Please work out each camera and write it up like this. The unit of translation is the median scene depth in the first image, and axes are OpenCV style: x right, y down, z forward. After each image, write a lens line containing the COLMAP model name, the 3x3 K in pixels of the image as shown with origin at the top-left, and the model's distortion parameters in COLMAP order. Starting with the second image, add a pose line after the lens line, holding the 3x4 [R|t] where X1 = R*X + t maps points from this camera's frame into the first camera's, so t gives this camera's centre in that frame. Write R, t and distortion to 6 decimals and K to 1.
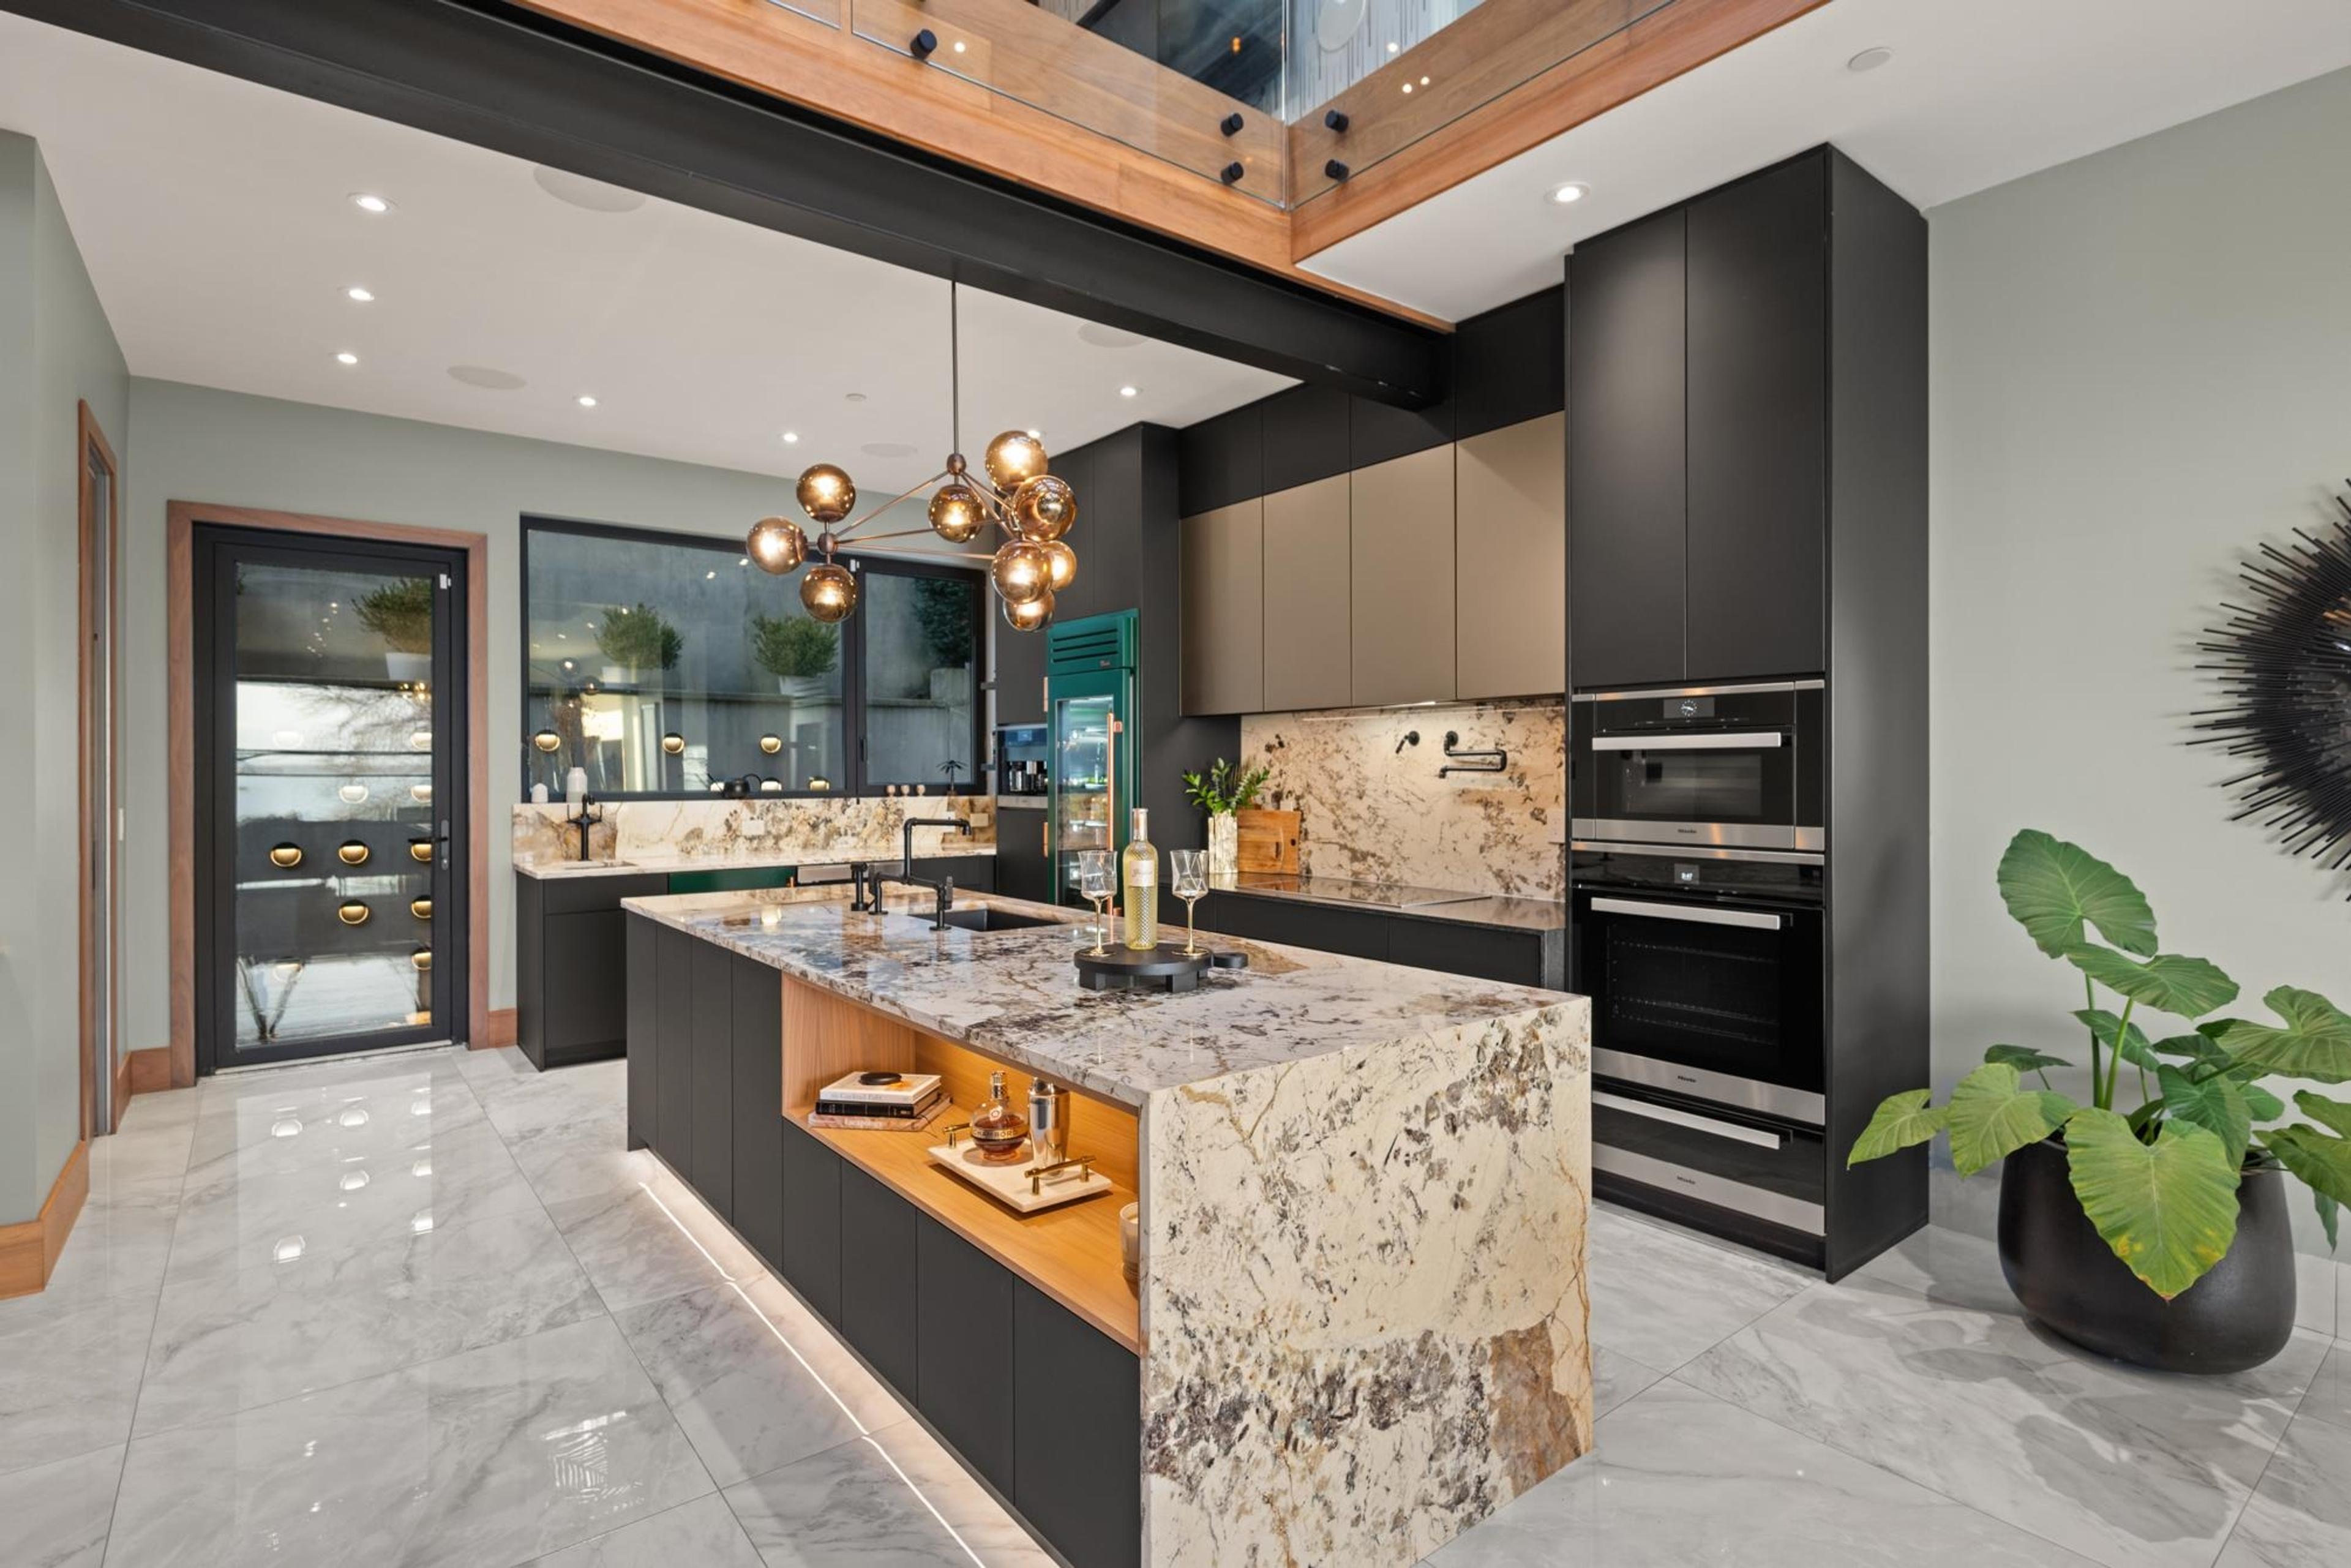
lens RADIAL K [[1156.3, 0, 1168.7], [0, 1156.3, 769.4], [0, 0, 1]] dist [0.000348, -0.000571]
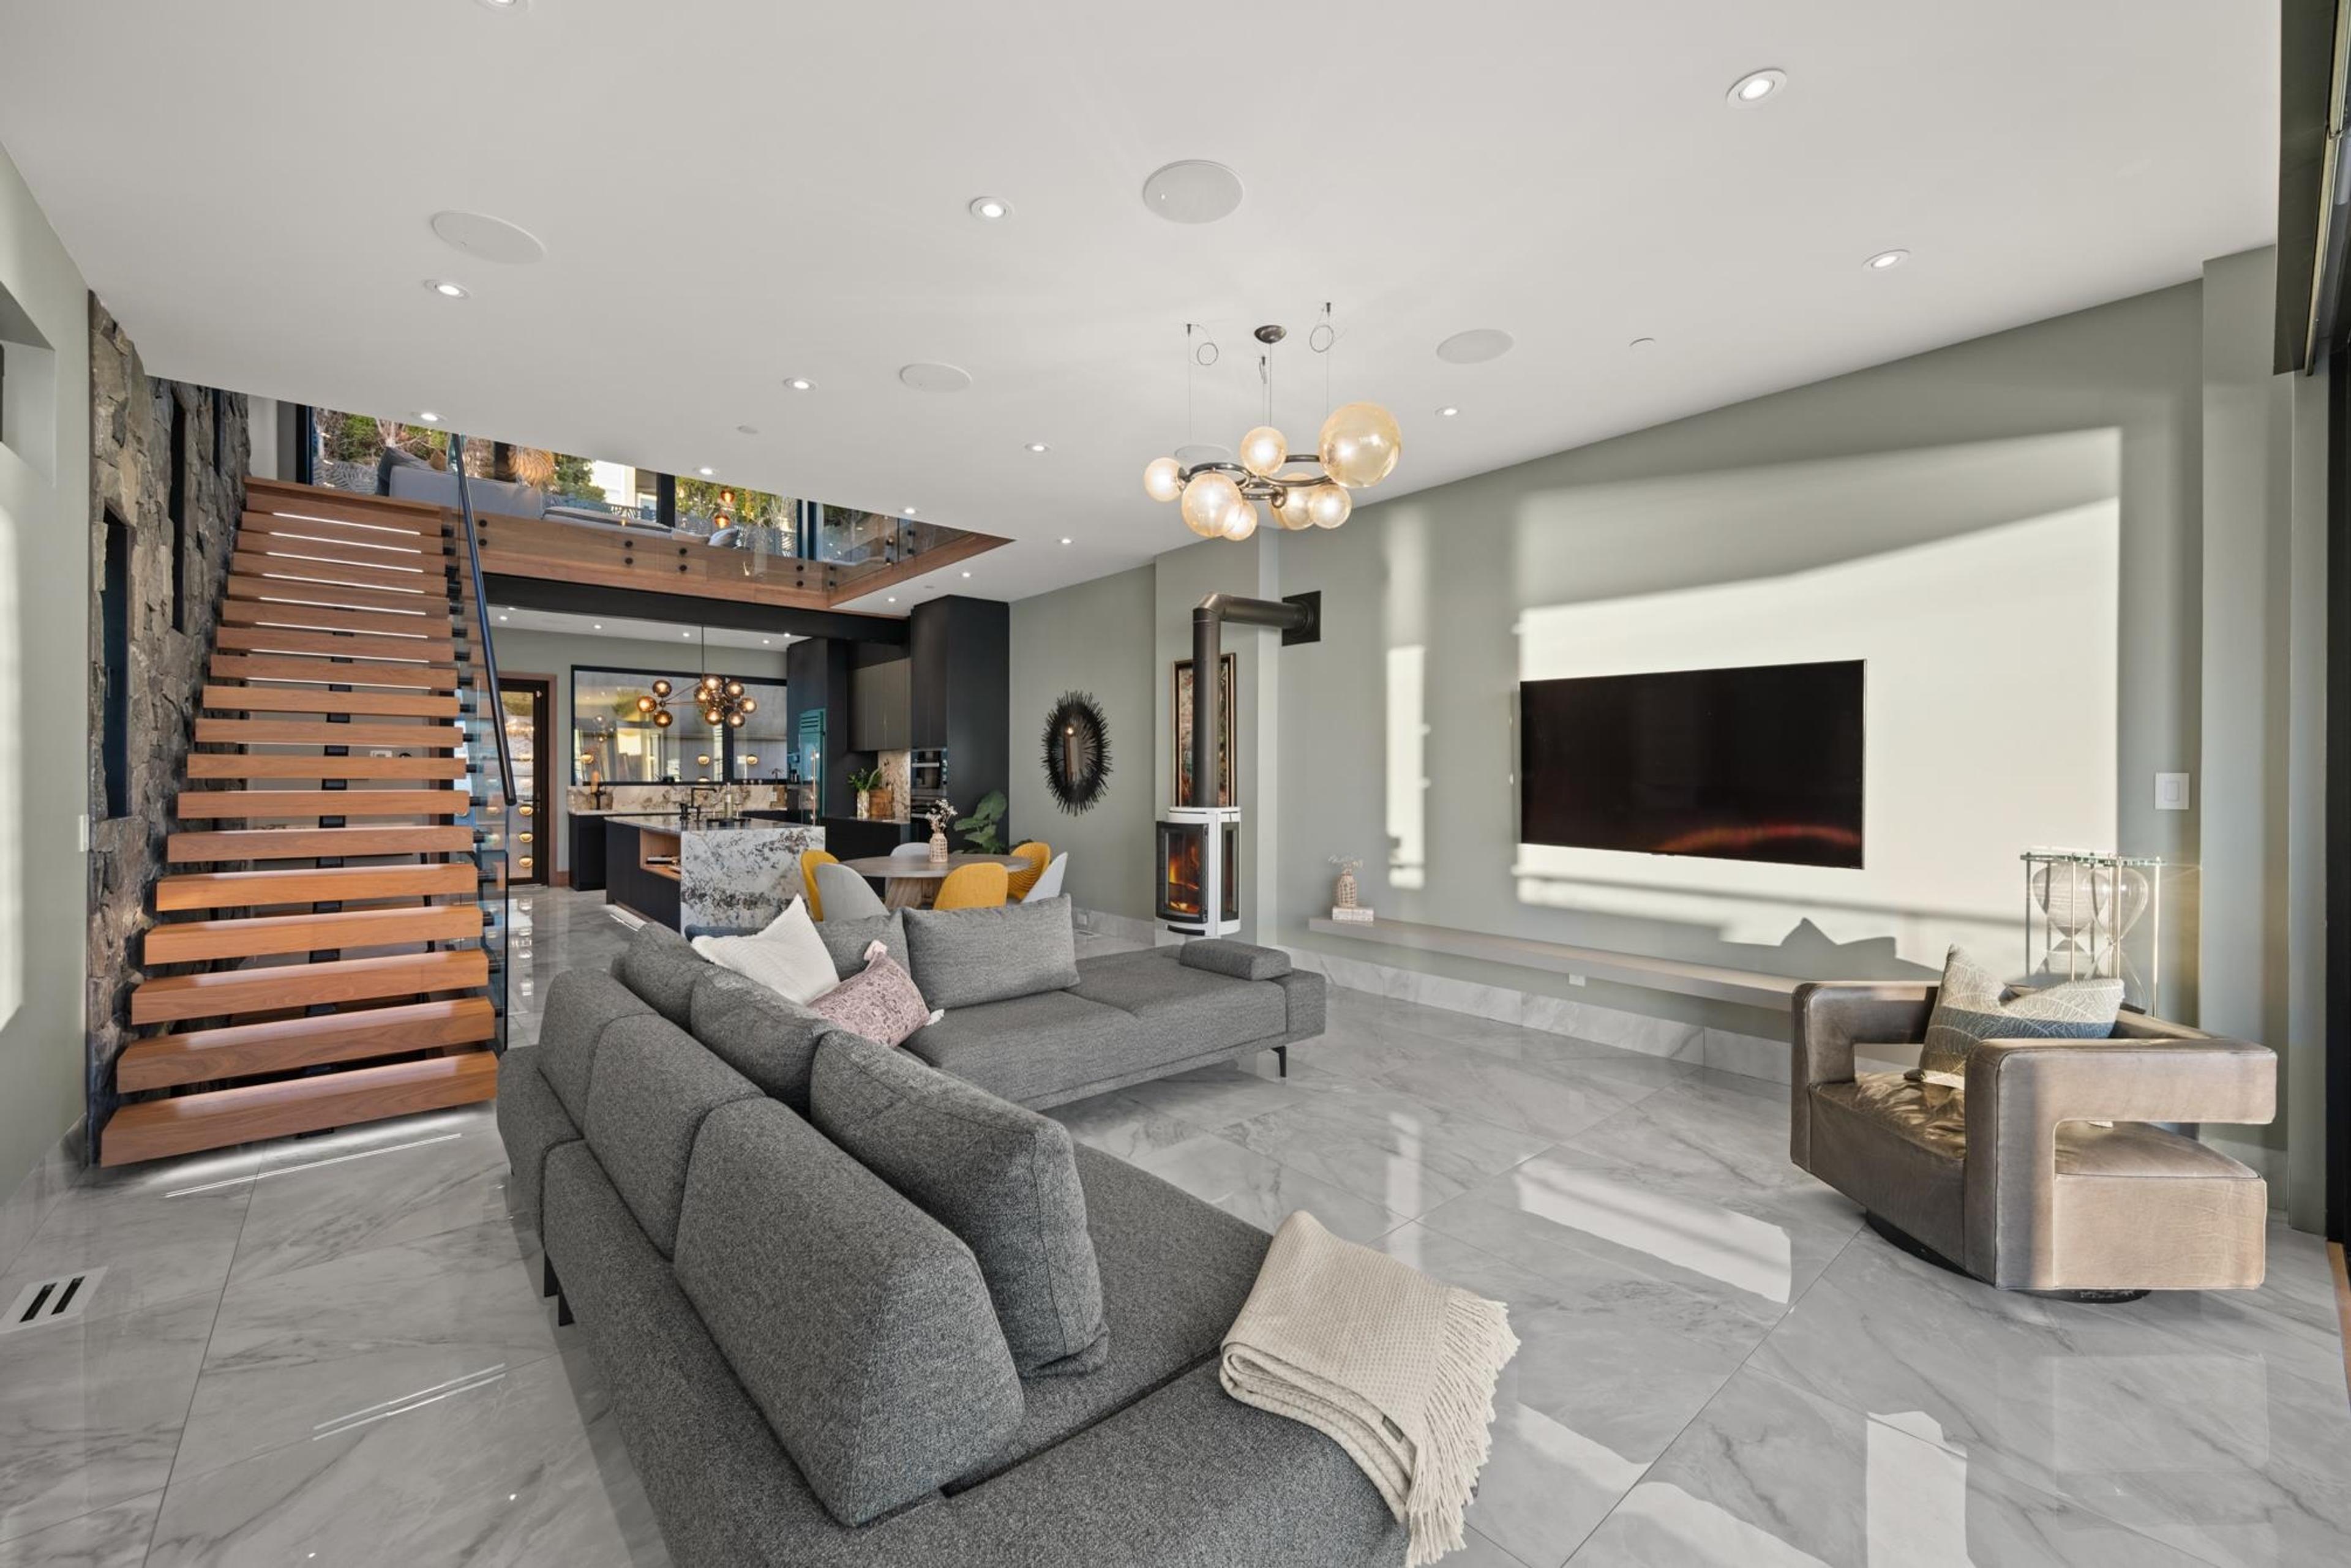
lens RADIAL K [[927.8, 0, 1169.6], [0, 927.8, 774.8], [0, 0, 1]] dist [-0.000910, -0.000199]
pose [[0.998769, 0.004141, 0.049420, 1.017759], [-0.004169, 0.999991, 0.000455, 0.000906], [-0.049418, -0.000660, 0.998778, -1.711985]]
